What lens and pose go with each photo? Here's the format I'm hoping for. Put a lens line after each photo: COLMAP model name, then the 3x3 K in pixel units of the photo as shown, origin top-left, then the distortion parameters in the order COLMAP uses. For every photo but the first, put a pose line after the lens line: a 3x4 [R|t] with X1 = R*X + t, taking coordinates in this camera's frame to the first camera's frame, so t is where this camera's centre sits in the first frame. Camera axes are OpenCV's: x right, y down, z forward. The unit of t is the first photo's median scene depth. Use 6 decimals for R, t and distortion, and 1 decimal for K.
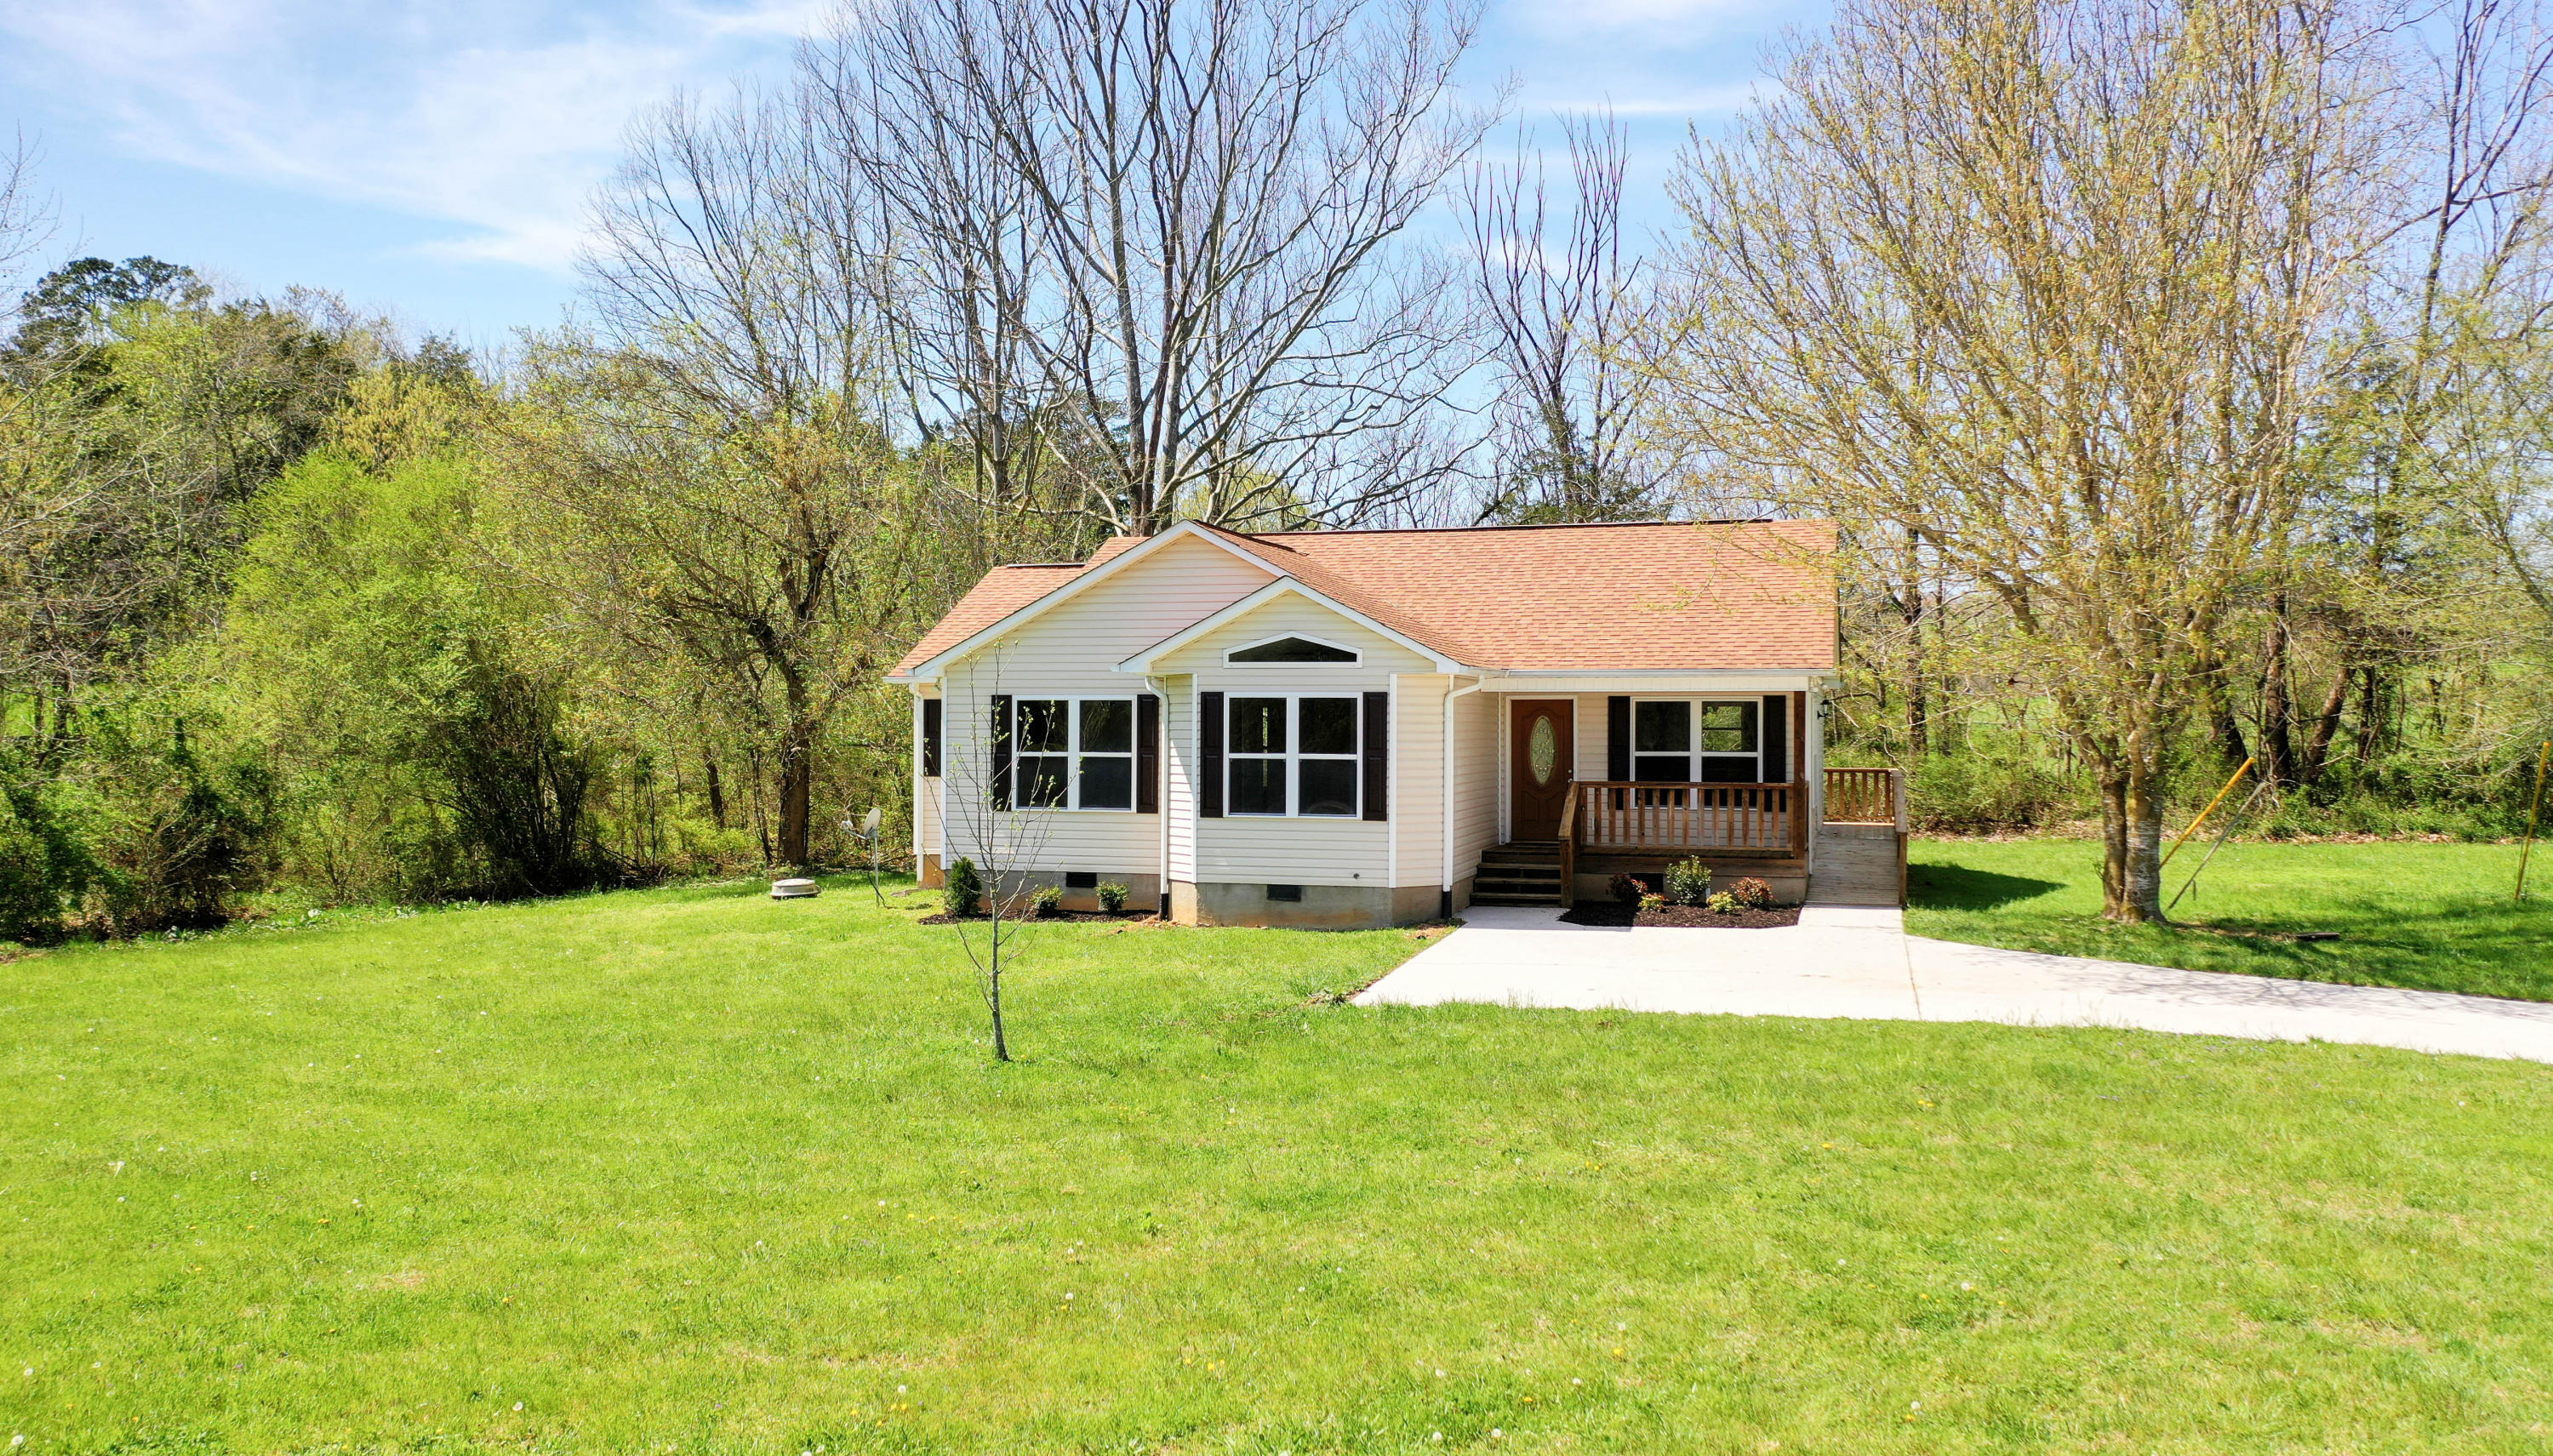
lens RADIAL K [[2040.3, 0, 1276.5], [0, 2040.3, 728.0], [0, 0, 1]] dist [0.006789, 0.002492]
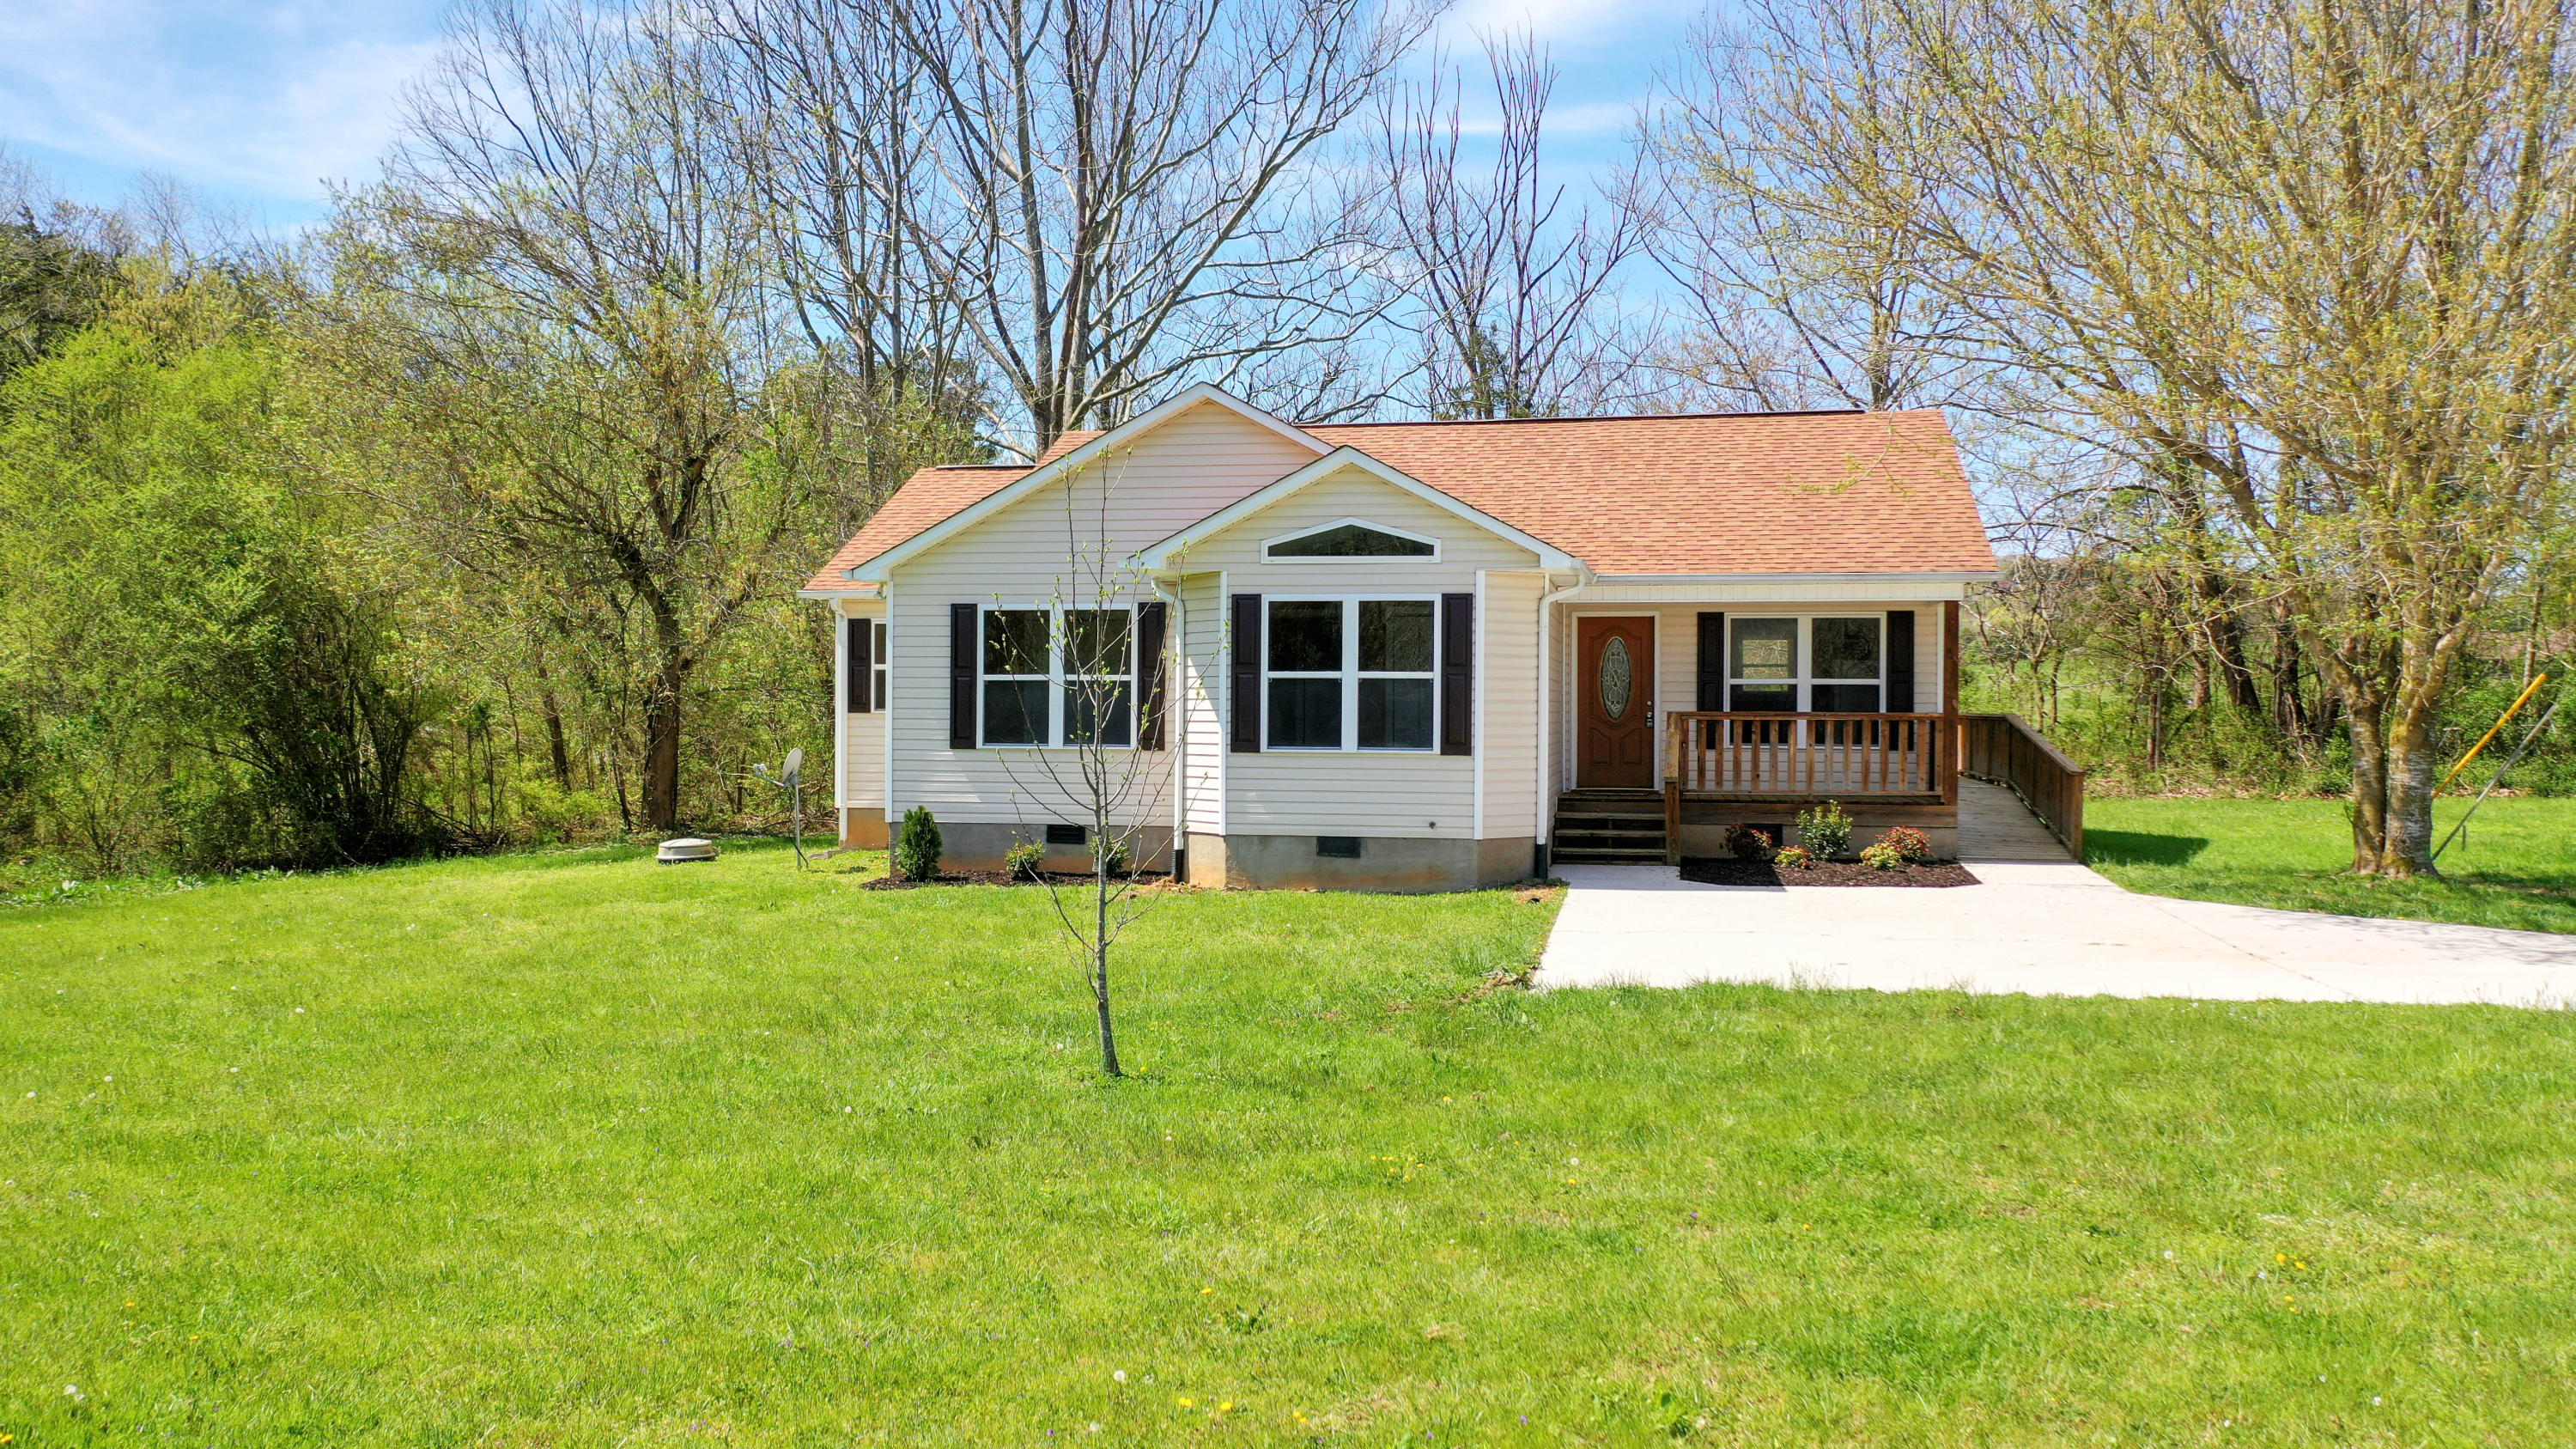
lens RADIAL K [[2046.3, 0, 1288.0], [0, 2046.3, 724.5], [0, 0, 1]] dist [-0.000983, 0.006931]
pose [[0.996090, 0.001430, 0.088338, -0.078708], [-0.002097, 0.999970, 0.007461, 0.024749], [-0.088324, -0.007618, 0.996063, 0.189371]]
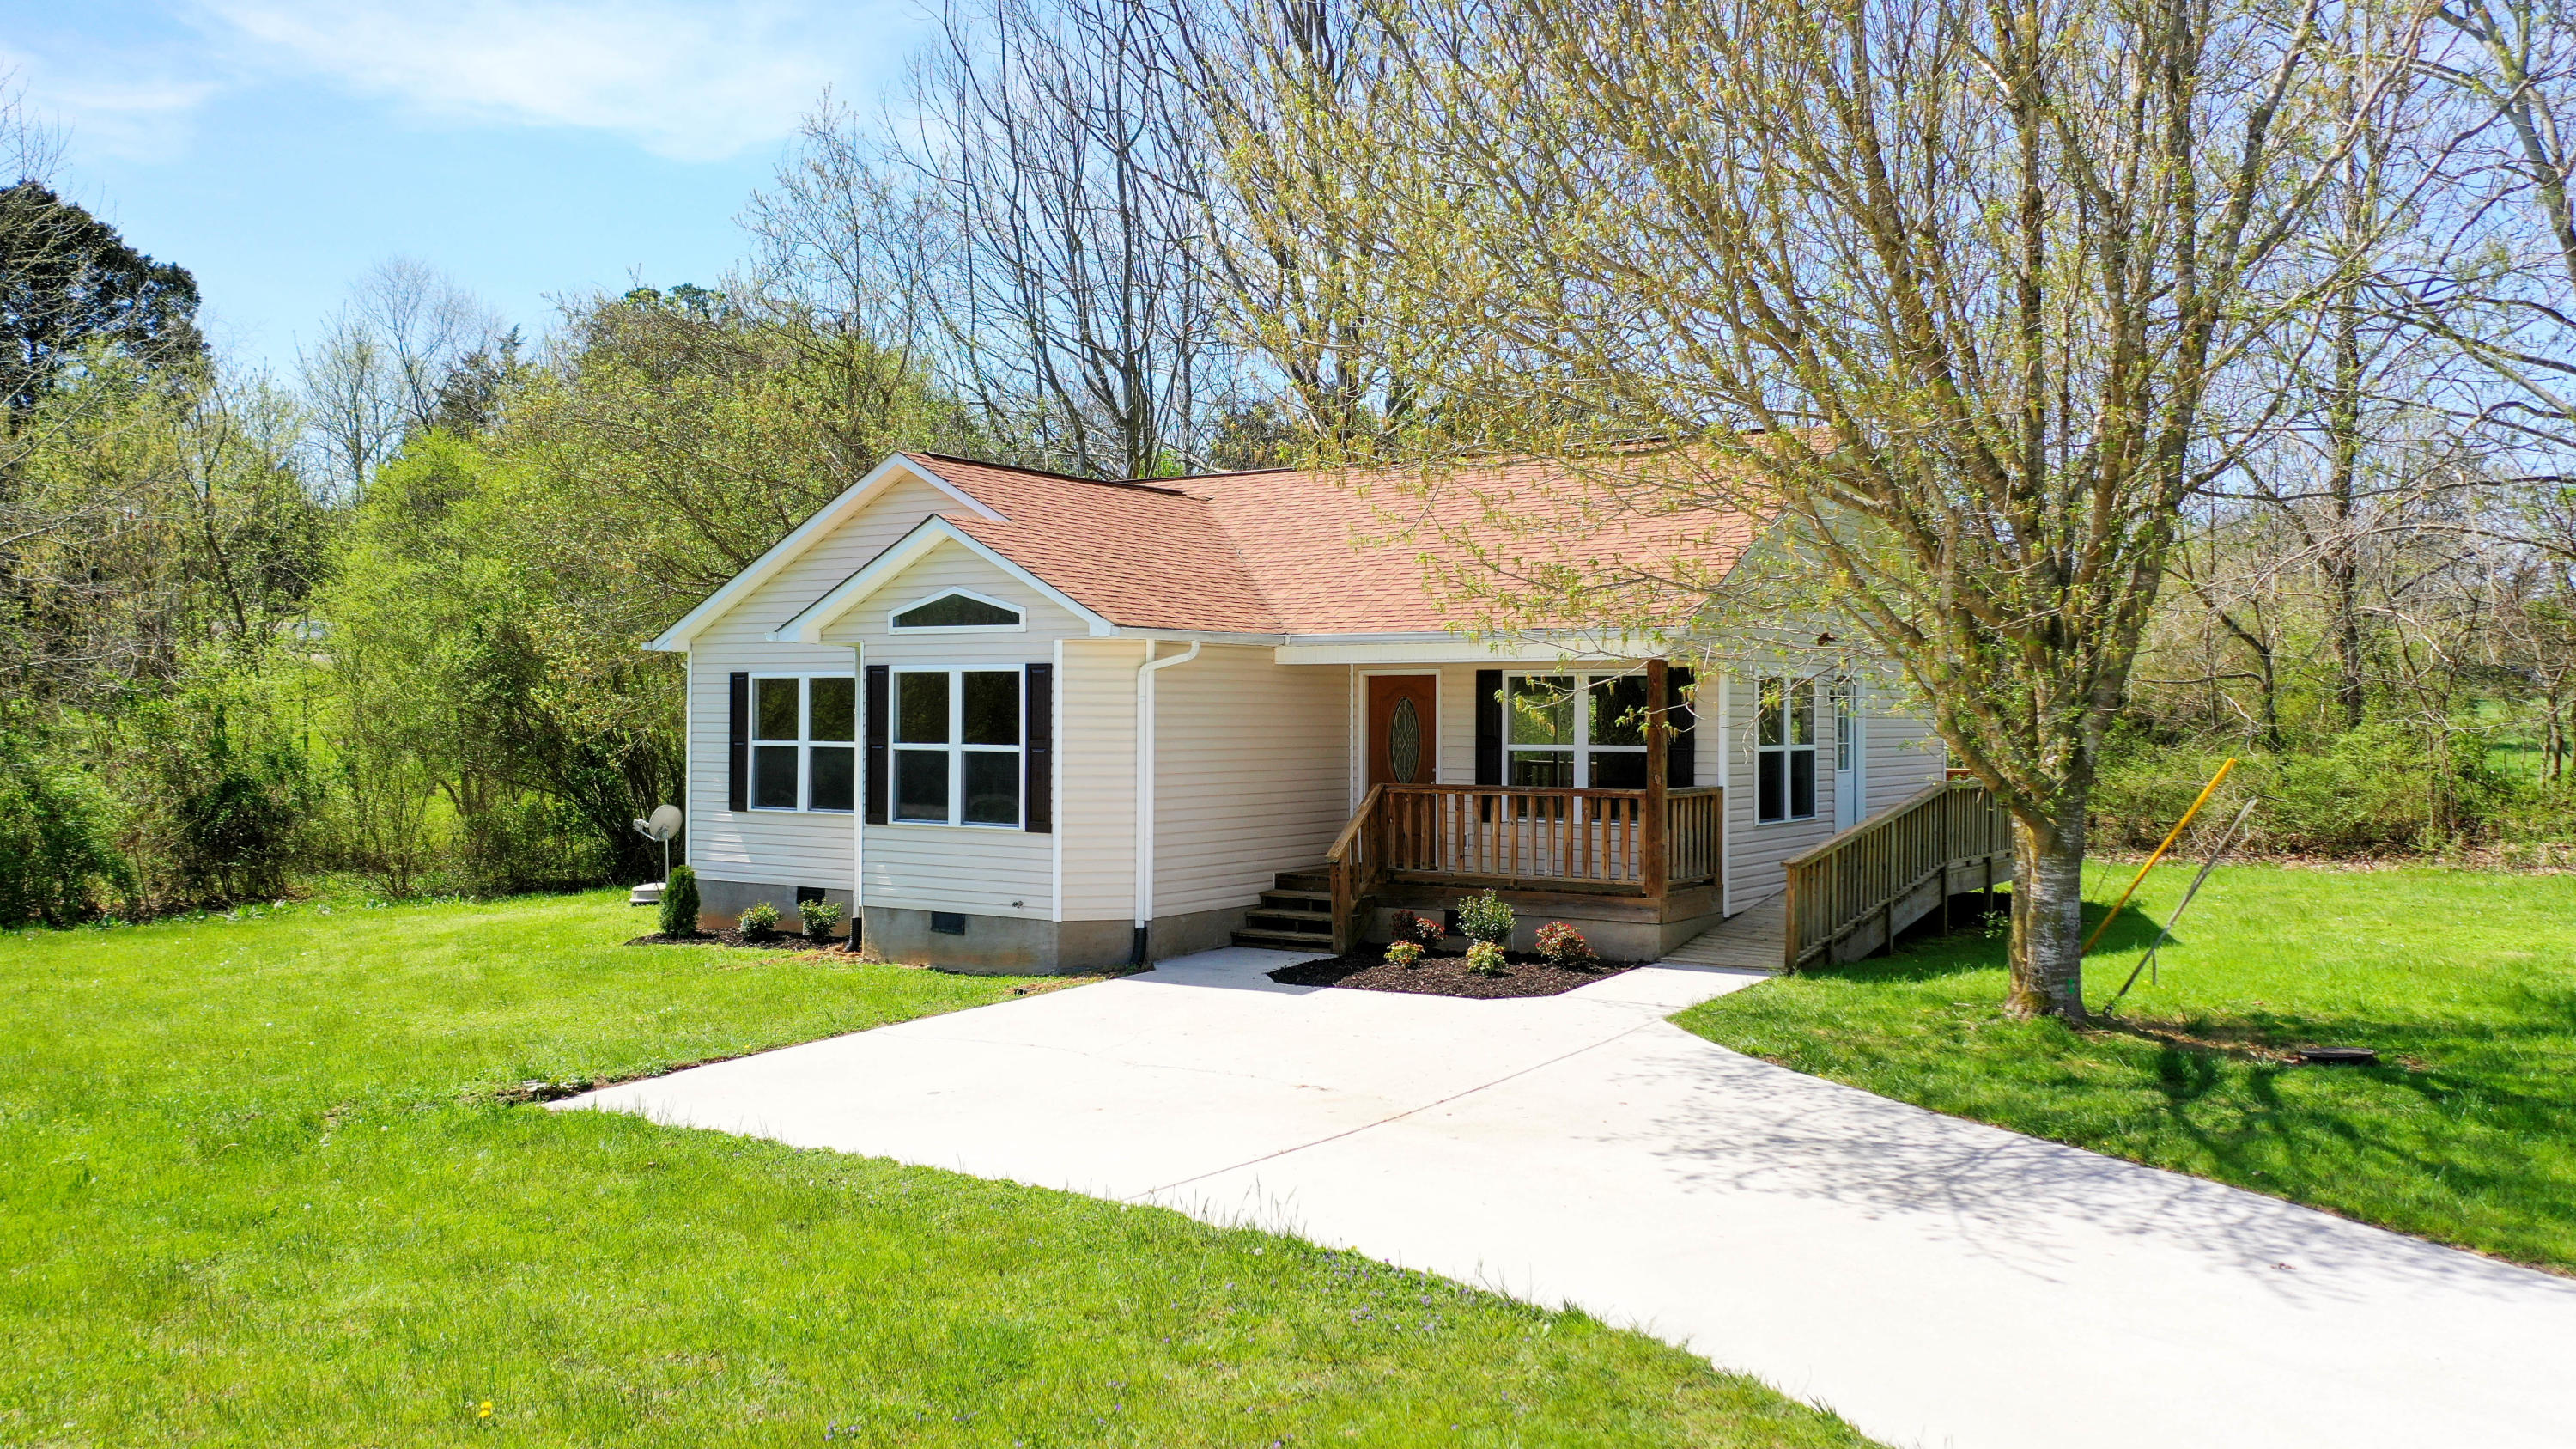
lens RADIAL K [[2046.3, 0, 1288.0], [0, 2046.3, 724.5], [0, 0, 1]] dist [-0.000983, 0.006931]
pose [[0.953824, 0.002830, -0.300353, 0.329430], [-0.002640, 0.999996, 0.001038, 0.003633], [0.300355, -0.000198, 0.953827, 0.268504]]
